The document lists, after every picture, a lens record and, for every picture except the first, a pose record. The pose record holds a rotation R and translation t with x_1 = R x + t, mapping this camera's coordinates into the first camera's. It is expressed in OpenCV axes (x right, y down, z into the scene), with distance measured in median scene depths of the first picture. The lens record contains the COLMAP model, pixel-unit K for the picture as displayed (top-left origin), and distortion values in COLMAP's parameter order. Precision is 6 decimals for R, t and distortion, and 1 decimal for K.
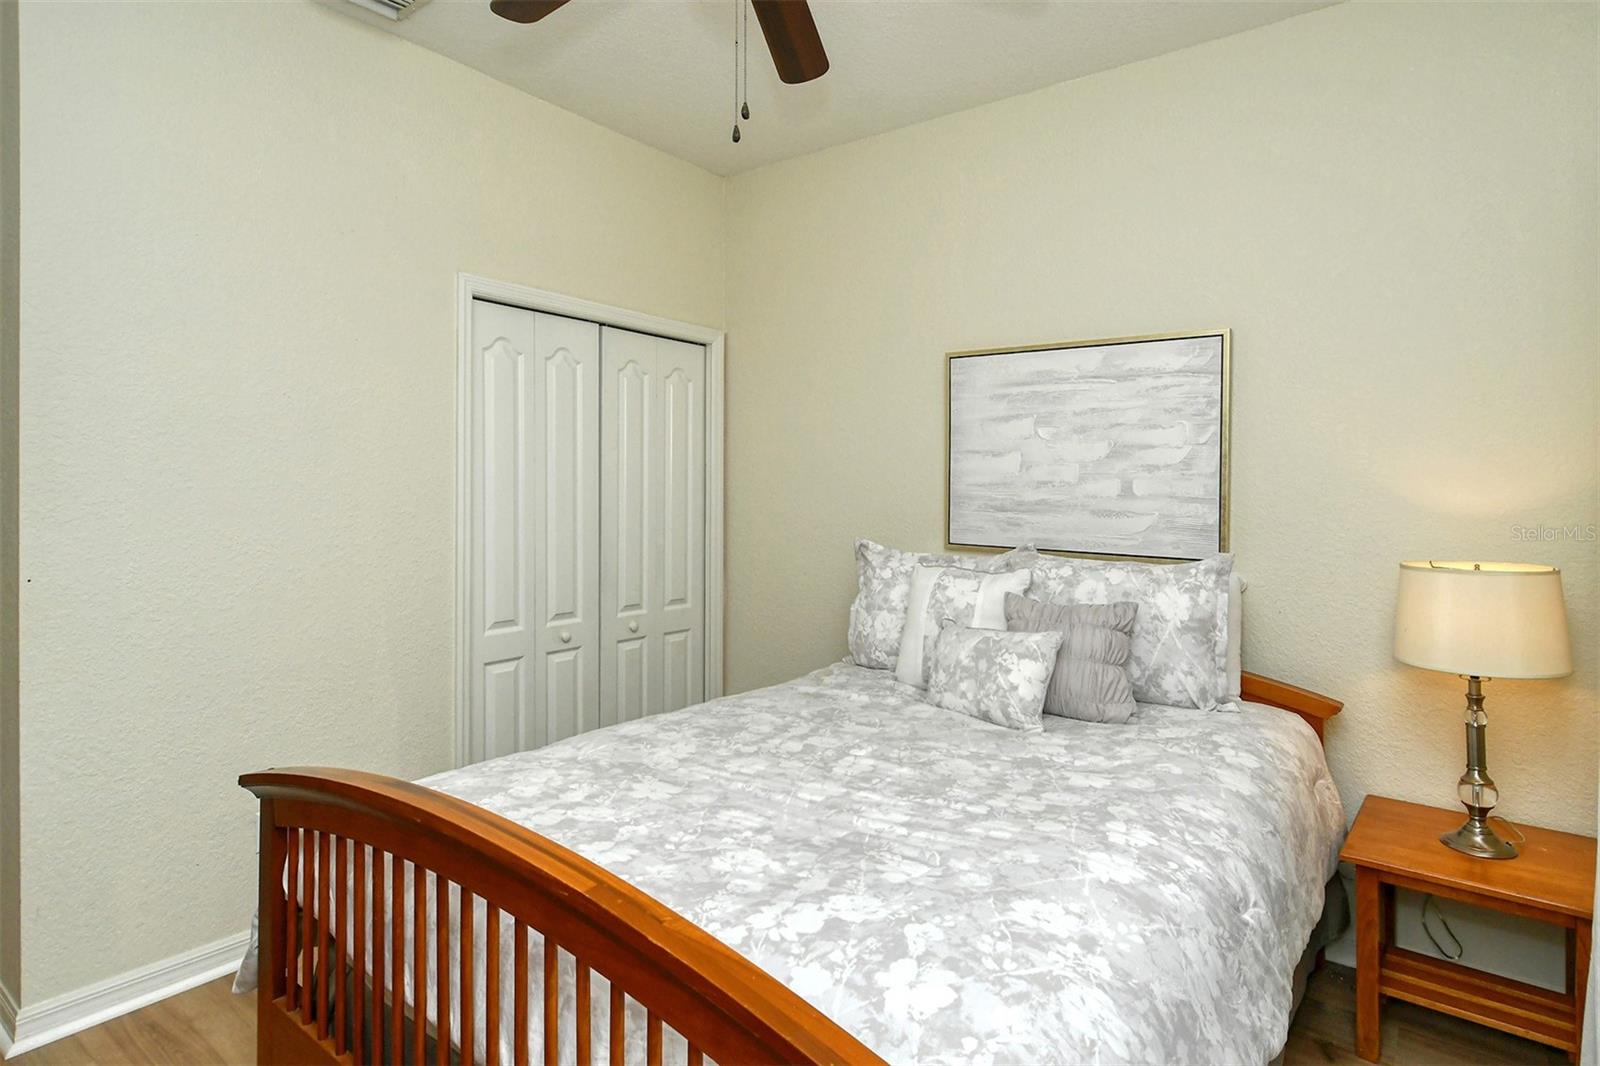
lens RADIAL K [[850.7, 0, 815.9], [0, 850.7, 507.7], [0, 0, 1]] dist [0.036372, 0.000014]
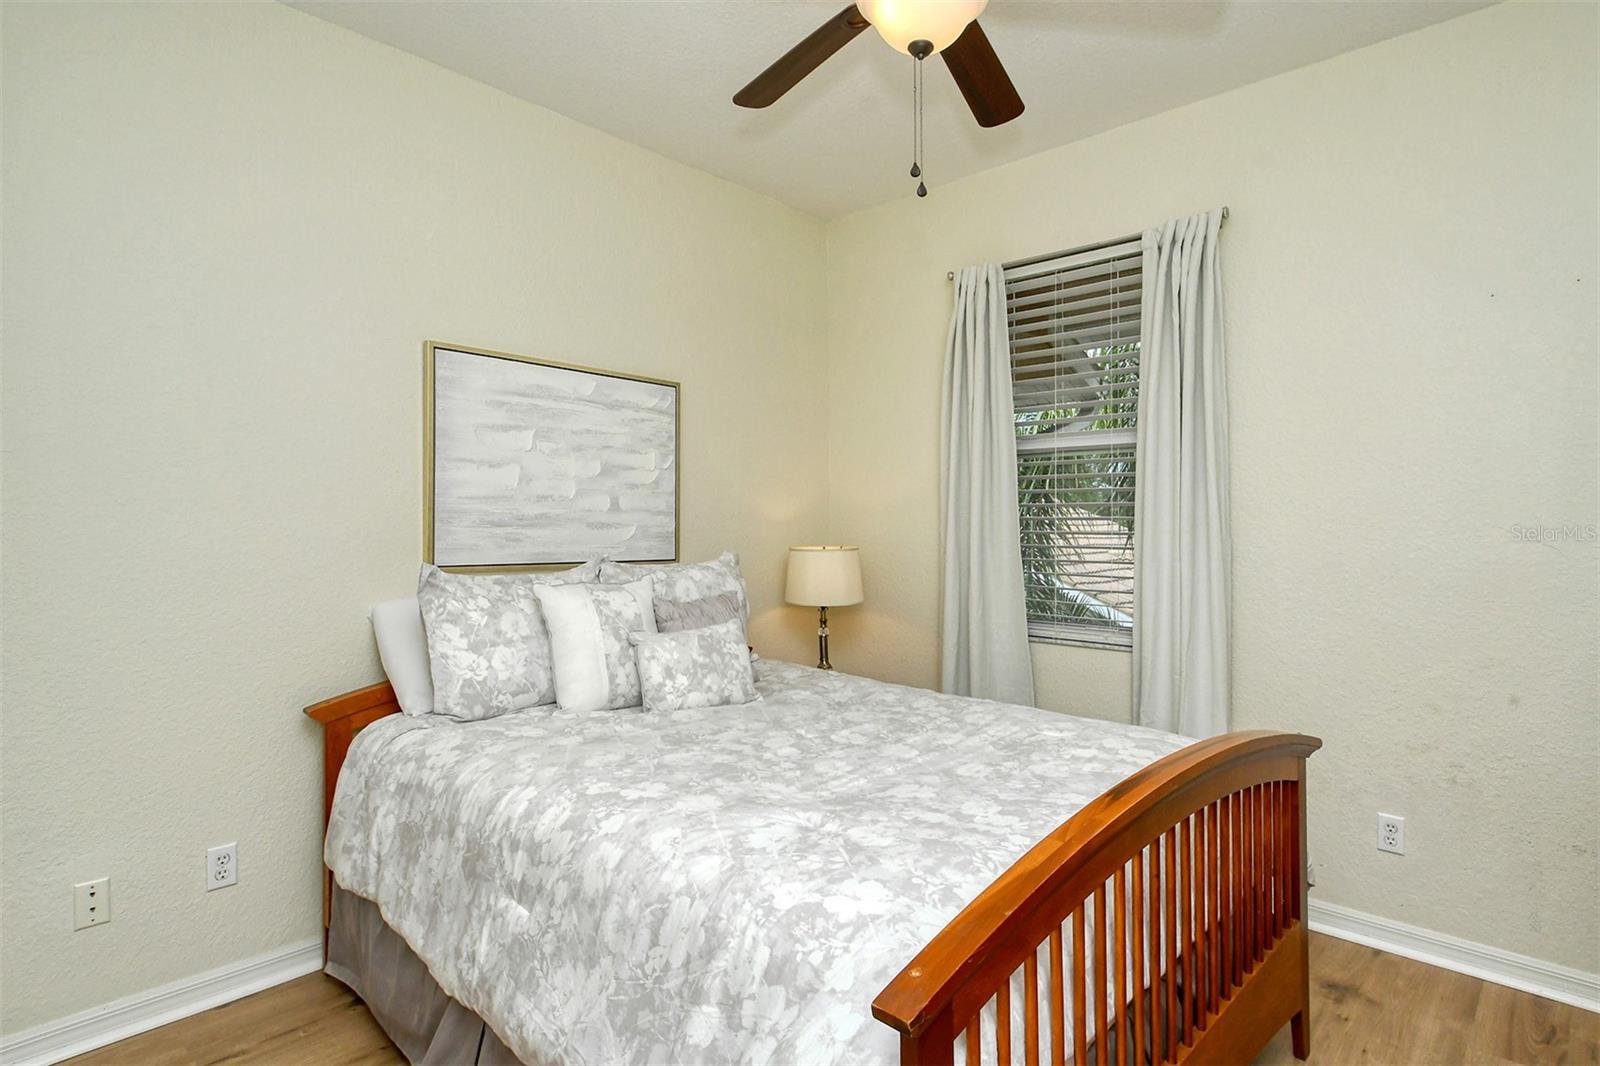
lens RADIAL K [[850.7, 0, 815.9], [0, 850.7, 507.7], [0, 0, 1]] dist [0.036372, 0.000014]
pose [[0.098389, 0.007425, 0.995120, -0.755313], [0.022531, 0.999699, -0.009687, 0.000499], [-0.994893, 0.023374, 0.098193, 0.627219]]
